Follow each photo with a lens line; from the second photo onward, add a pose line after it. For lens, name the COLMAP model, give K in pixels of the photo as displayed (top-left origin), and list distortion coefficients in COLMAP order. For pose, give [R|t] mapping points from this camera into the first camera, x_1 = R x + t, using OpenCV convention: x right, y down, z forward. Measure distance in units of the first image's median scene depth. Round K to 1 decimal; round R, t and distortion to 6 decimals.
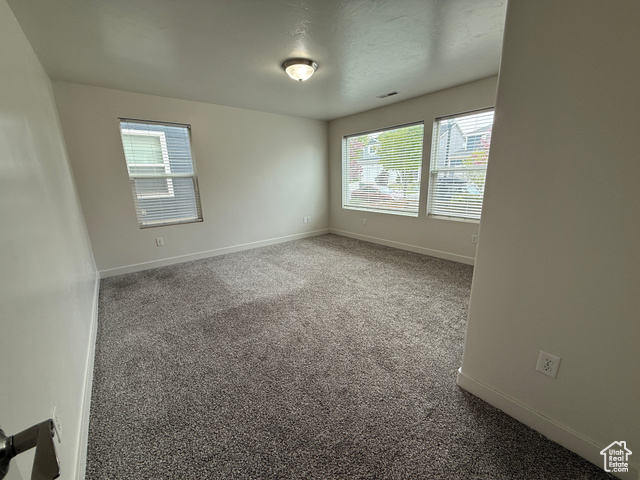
lens RADIAL K [[254.8, 0, 320.6], [0, 254.8, 239.6], [0, 0, 1]] dist [-0.001165, -0.000672]
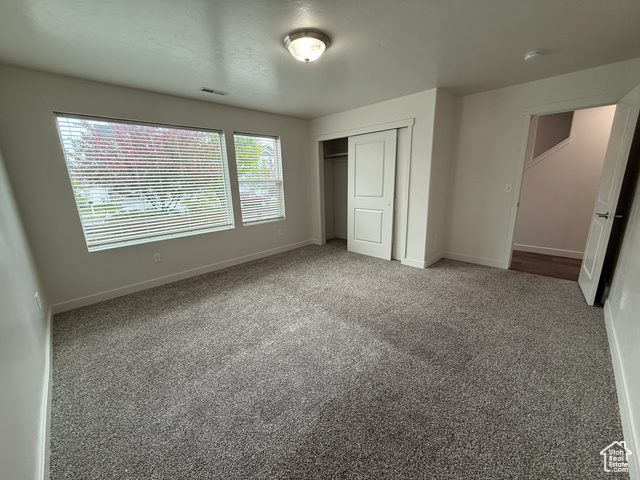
lens RADIAL K [[254.8, 0, 317.6], [0, 254.8, 239.6], [0, 0, 1]] dist [-0.001165, -0.000672]
pose [[-0.108662, -0.204071, 0.972907, -0.629216], [0.267069, 0.936727, 0.226310, -0.189301], [-0.957532, 0.284424, -0.047286, 0.772233]]
